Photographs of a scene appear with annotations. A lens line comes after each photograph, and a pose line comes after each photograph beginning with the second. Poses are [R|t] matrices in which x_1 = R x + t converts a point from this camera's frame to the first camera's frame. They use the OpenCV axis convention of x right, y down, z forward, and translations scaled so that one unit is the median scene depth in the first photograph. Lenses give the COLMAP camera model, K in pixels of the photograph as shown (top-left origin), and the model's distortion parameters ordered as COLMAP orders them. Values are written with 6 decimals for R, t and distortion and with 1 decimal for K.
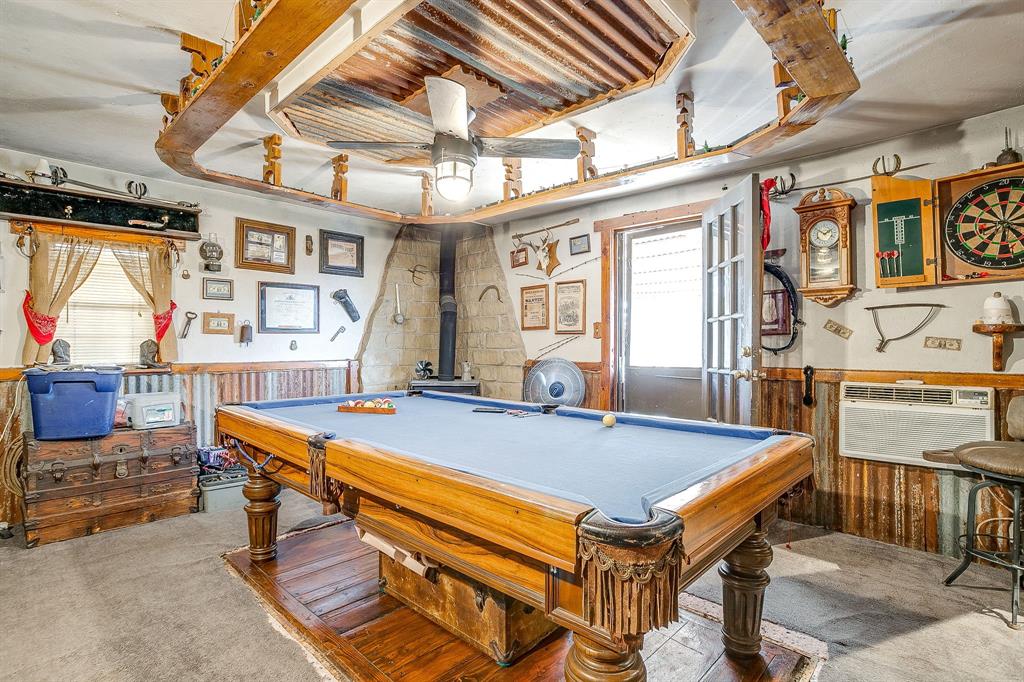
lens RADIAL K [[502.9, 0, 504.6], [0, 502.9, 346.0], [0, 0, 1]] dist [-0.051237, 0.029314]
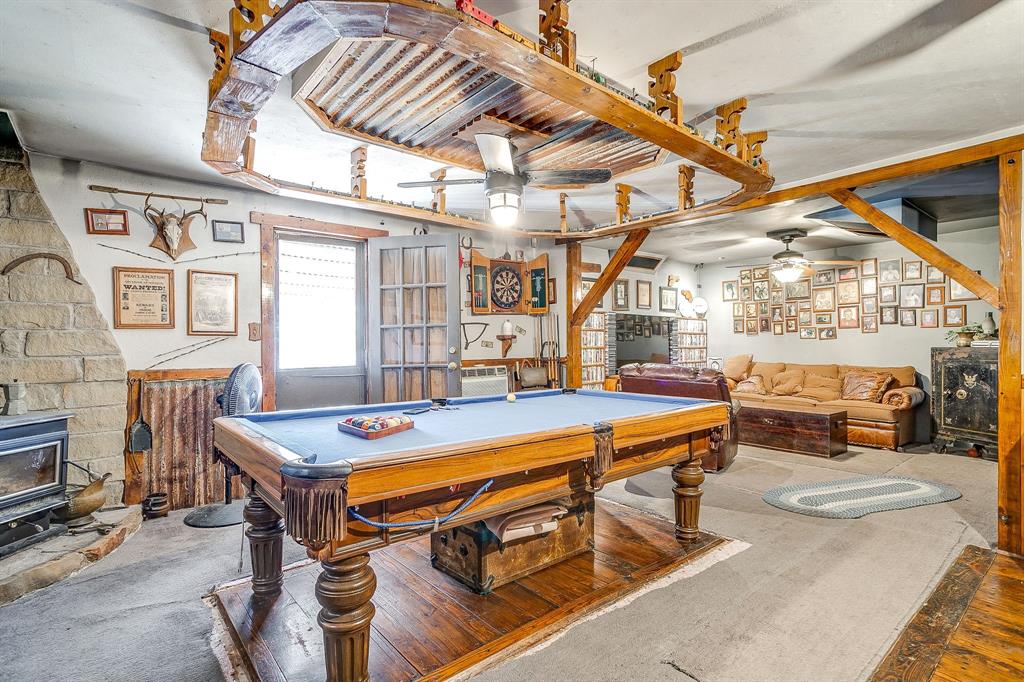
lens RADIAL K [[502.9, 0, 504.6], [0, 502.9, 346.0], [0, 0, 1]] dist [-0.051237, 0.029314]
pose [[0.122285, -0.006910, 0.992471, -1.028174], [0.010038, 0.999933, 0.005726, -0.009286], [-0.992444, 0.009262, 0.122346, 0.687732]]
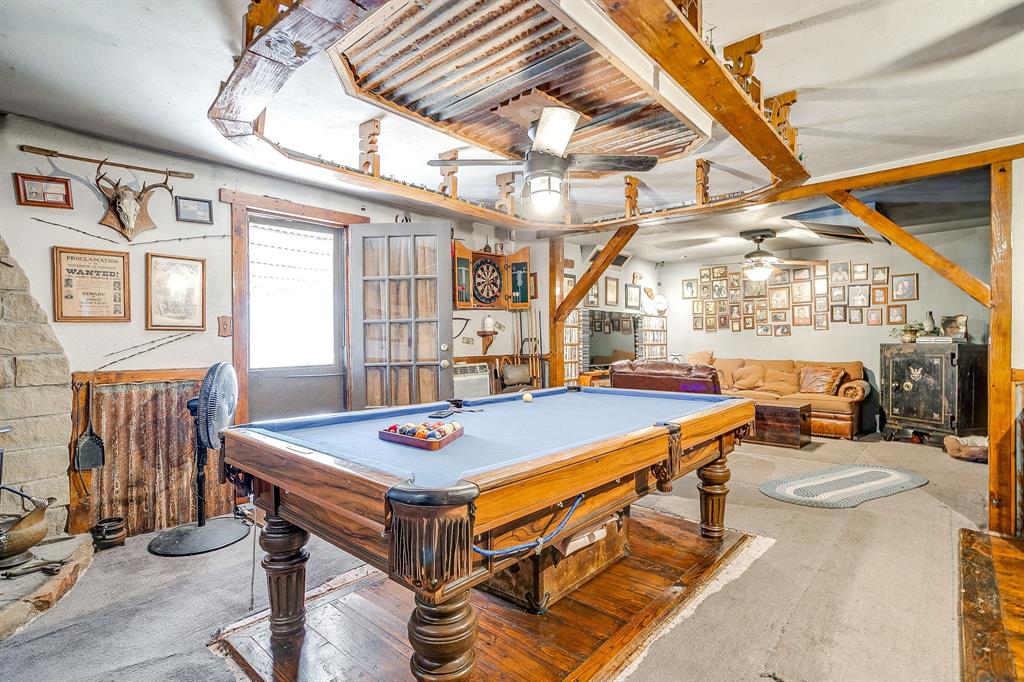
lens RADIAL K [[502.9, 0, 504.6], [0, 502.9, 346.0], [0, 0, 1]] dist [-0.051237, 0.029314]
pose [[-0.023802, -0.013613, 0.999624, -0.961251], [0.010118, 0.999853, 0.013857, -0.010503], [-0.999665, 0.010444, -0.023661, 0.900492]]
